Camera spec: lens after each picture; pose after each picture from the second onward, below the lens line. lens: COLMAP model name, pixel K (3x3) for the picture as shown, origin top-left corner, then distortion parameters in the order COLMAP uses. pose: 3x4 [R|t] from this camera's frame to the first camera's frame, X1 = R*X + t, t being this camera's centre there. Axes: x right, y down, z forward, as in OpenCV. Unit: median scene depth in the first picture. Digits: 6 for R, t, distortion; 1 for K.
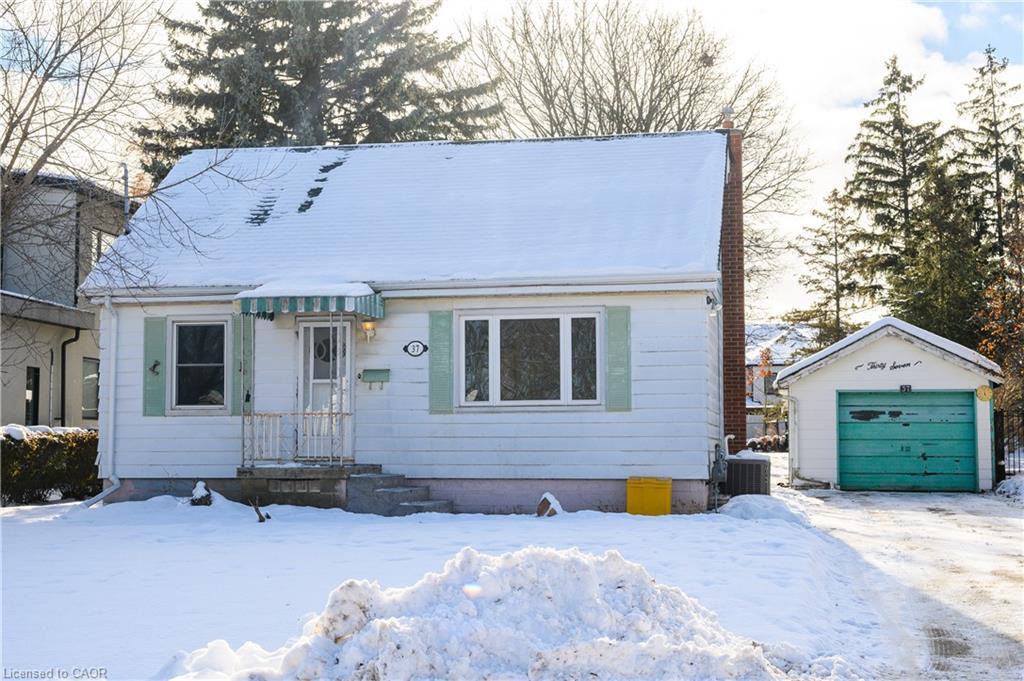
lens RADIAL K [[1554.1, 0, 506.6], [0, 1554.1, 343.4], [0, 0, 1]] dist [-0.012785, 0.006345]
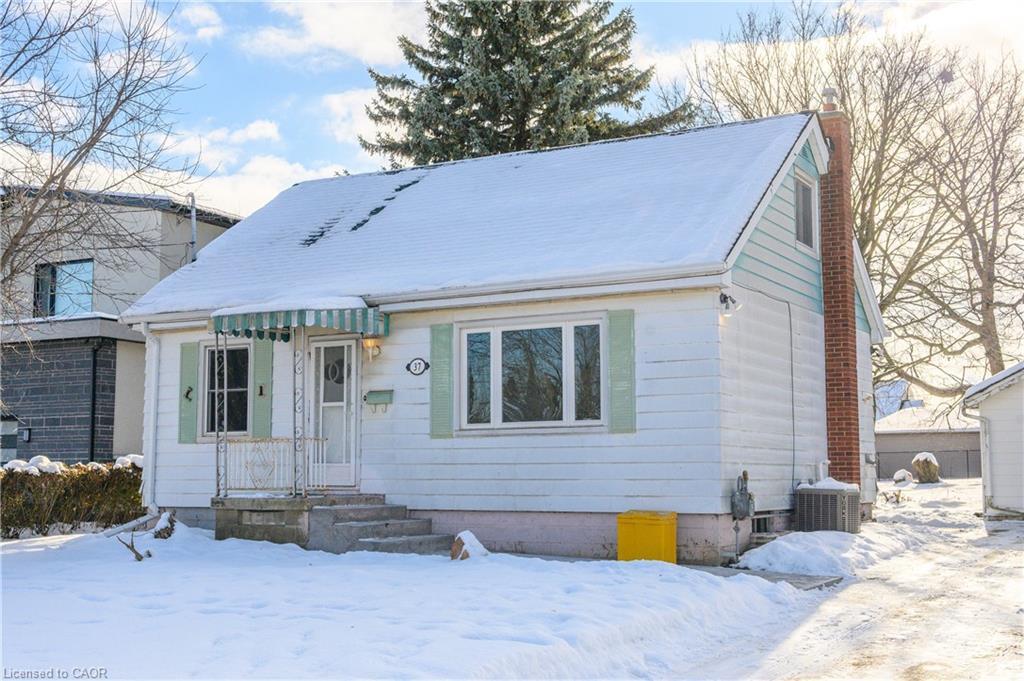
lens RADIAL K [[1284.3, 0, 512.0], [0, 1284.3, 340.5], [0, 0, 1]] dist [-0.011540, 0.009182]
pose [[0.950106, -0.033482, -0.310126, 0.228613], [0.022700, 0.999008, -0.038312, 0.018192], [0.311101, 0.029360, 0.949923, 0.302216]]
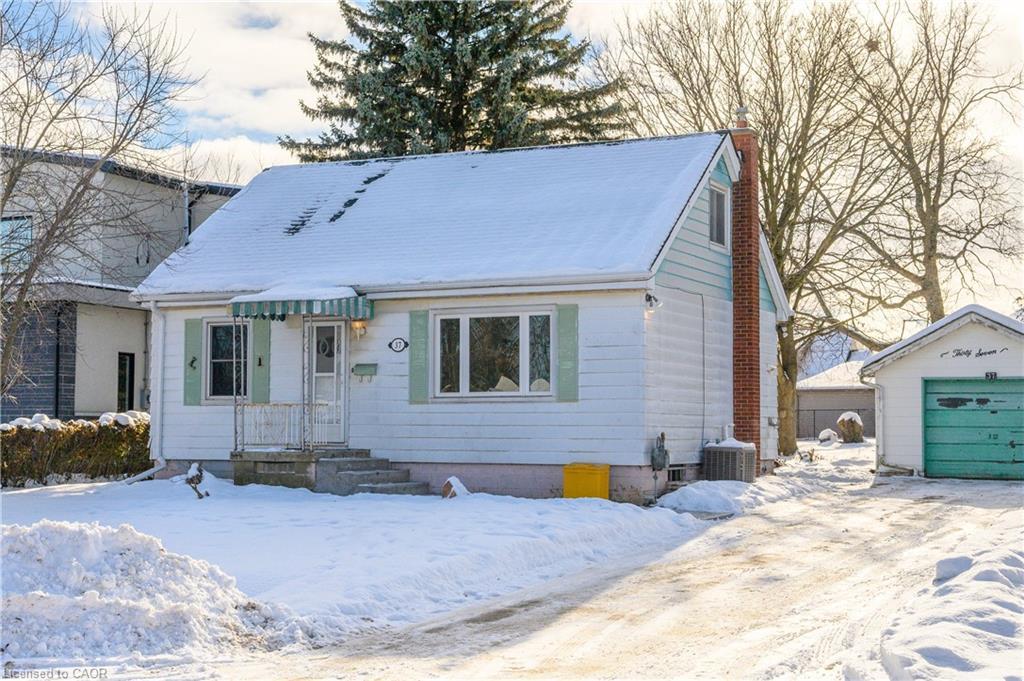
lens RADIAL K [[1554.1, 0, 506.6], [0, 1554.1, 343.4], [0, 0, 1]] dist [-0.012785, 0.006345]
pose [[0.969484, -0.008826, -0.244997, 0.288088], [0.011946, 0.999865, 0.011251, -0.009347], [0.244865, -0.013834, 0.969458, -0.054320]]
